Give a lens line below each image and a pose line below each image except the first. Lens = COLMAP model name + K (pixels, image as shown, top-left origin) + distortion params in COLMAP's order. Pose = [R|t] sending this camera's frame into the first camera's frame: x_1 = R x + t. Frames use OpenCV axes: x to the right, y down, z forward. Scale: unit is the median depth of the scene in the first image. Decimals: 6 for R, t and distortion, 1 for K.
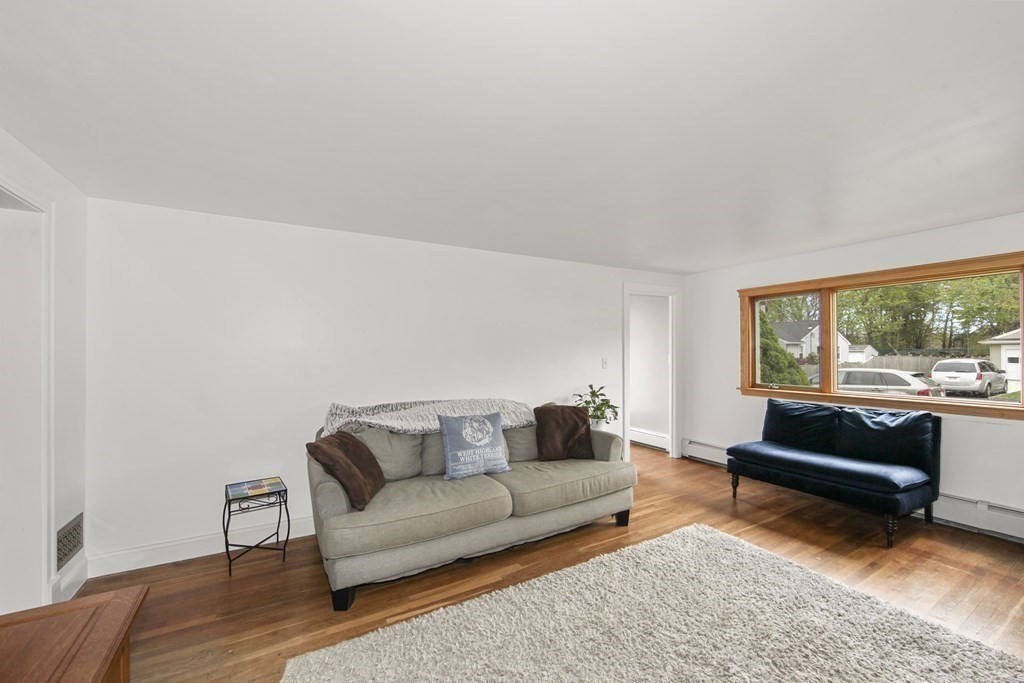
lens RADIAL K [[414.8, 0, 512.2], [0, 414.8, 347.8], [0, 0, 1]] dist [-0.000965, -0.000024]
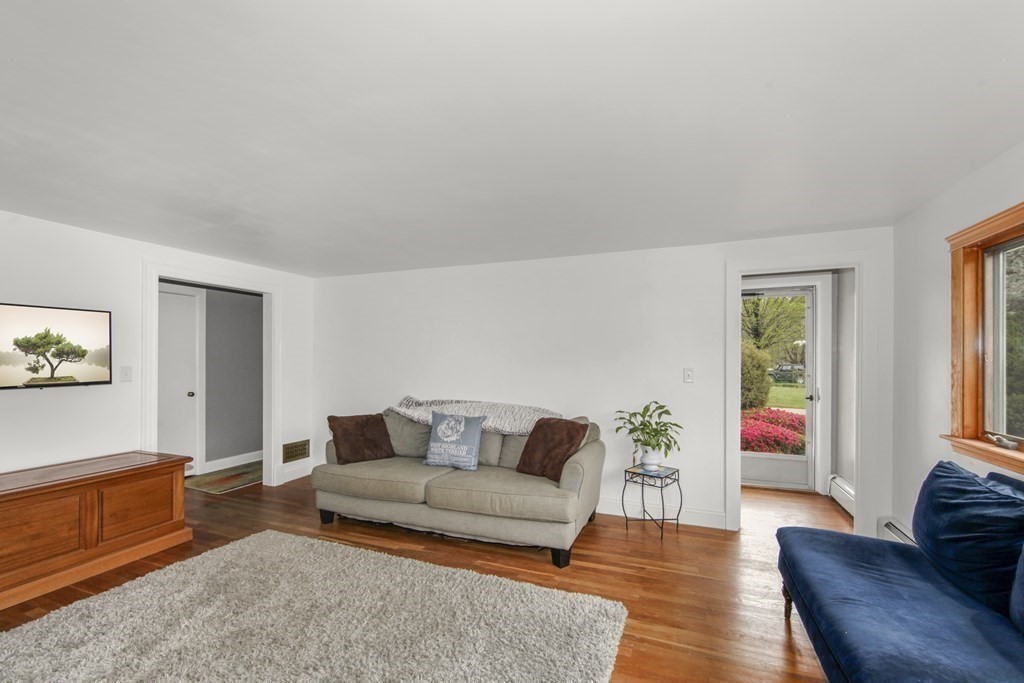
lens RADIAL K [[419.3, 0, 514.2], [0, 419.3, 357.2], [0, 0, 1]] dist [0.000464, -0.000004]
pose [[0.619074, 0.003016, -0.785327, 0.950014], [0.000704, 0.999990, 0.004395, 0.000090], [0.785332, -0.003273, 0.619066, 0.436900]]
